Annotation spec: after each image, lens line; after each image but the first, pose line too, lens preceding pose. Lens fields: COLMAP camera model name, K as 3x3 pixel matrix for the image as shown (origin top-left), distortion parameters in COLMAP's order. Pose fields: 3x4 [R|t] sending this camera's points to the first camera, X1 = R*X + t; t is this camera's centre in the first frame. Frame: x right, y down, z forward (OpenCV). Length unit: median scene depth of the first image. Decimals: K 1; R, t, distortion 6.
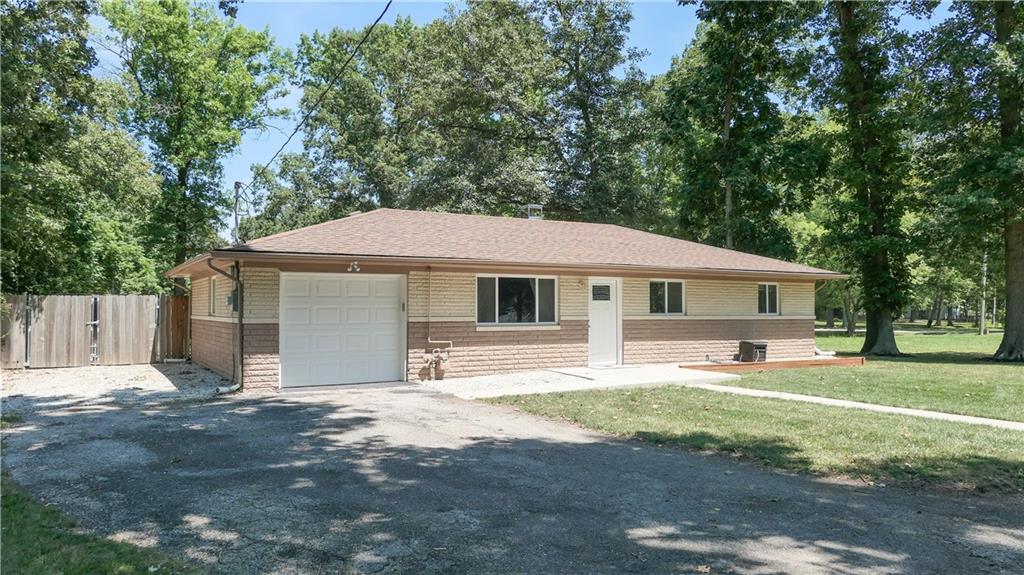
lens RADIAL K [[740.9, 0, 512.0], [0, 740.9, 287.5], [0, 0, 1]] dist [0.005419, 0.002861]
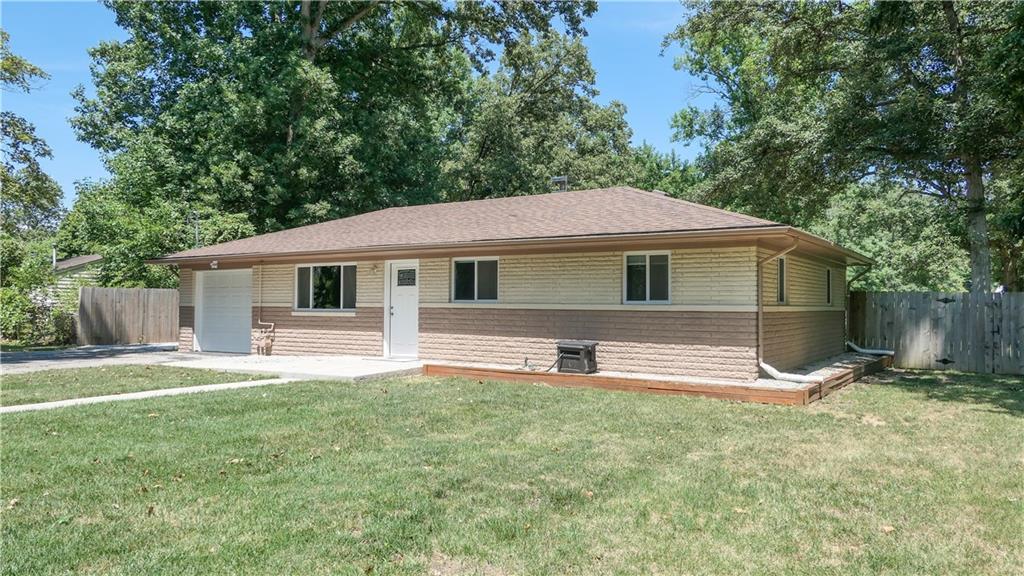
lens RADIAL K [[734.2, 0, 512.0], [0, 734.2, 288.0], [0, 0, 1]] dist [-0.001665, -0.000019]
pose [[0.441898, -0.015695, -0.896928, 0.975130], [0.025472, 0.999663, -0.004943, 0.027538], [0.896704, -0.020662, 0.442149, 0.715757]]
